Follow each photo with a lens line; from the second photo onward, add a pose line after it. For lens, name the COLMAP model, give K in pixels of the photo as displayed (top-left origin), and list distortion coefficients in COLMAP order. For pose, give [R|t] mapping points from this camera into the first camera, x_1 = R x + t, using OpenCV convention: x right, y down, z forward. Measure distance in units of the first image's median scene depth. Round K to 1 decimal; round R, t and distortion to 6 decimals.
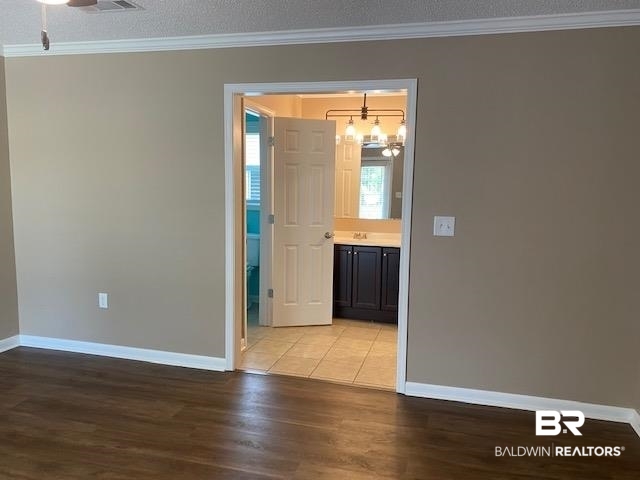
lens RADIAL K [[485.6, 0, 318.6], [0, 485.6, 238.8], [0, 0, 1]] dist [0.025607, -0.025600]
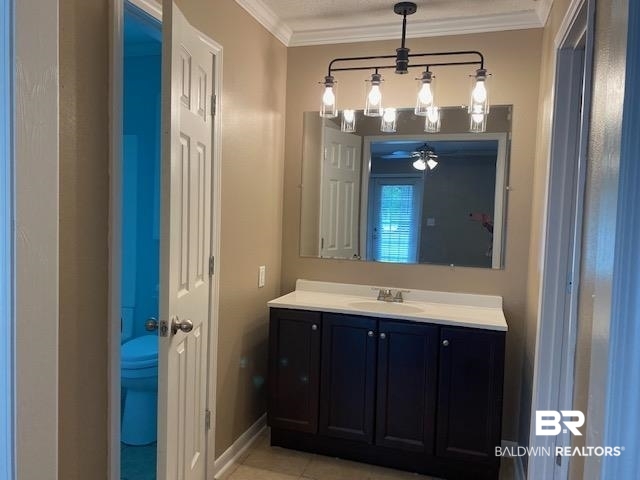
lens RADIAL K [[485.6, 0, 320.1], [0, 485.6, 238.5], [0, 0, 1]] dist [0.025607, -0.025600]
pose [[0.999456, 0.014161, -0.029793, 0.025240], [-0.015810, 0.998313, -0.055873, -0.040035], [0.028951, 0.056314, 0.997993, 0.490991]]
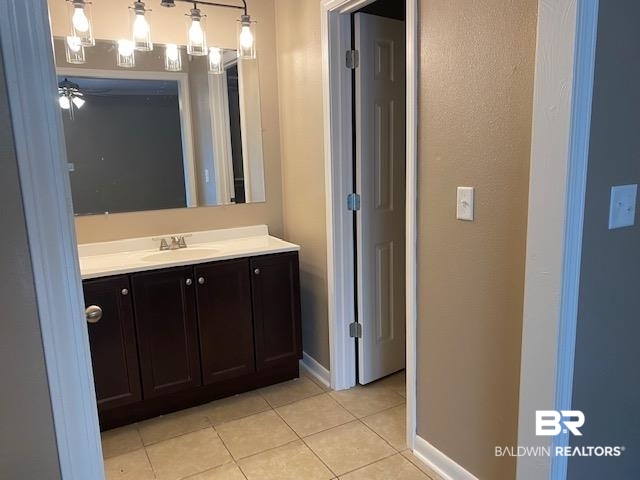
lens RADIAL K [[485.6, 0, 323.8], [0, 485.6, 242.1], [0, 0, 1]] dist [0.025607, -0.025600]
pose [[0.704961, -0.170137, 0.688538, -0.169371], [0.123848, 0.985416, 0.116693, -0.051150], [-0.698350, 0.003010, 0.715750, 0.544605]]
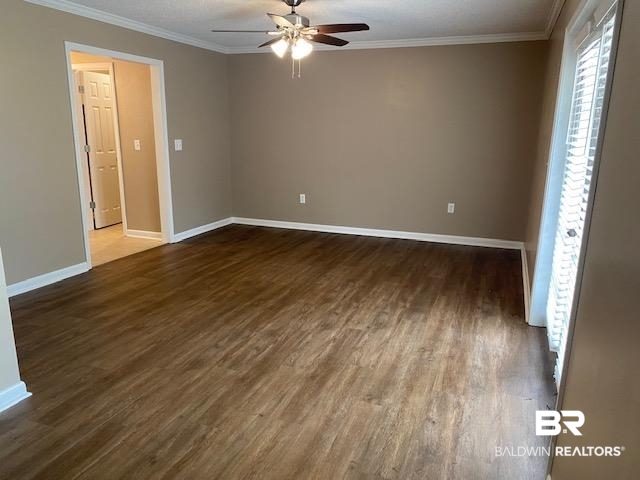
lens RADIAL K [[485.6, 0, 319.1], [0, 485.6, 239.5], [0, 0, 1]] dist [0.025607, -0.025600]
pose [[0.114601, -0.247069, 0.962197, -0.978104], [0.103868, 0.966250, 0.235738, -0.037043], [-0.987967, 0.072926, 0.136396, 0.153261]]
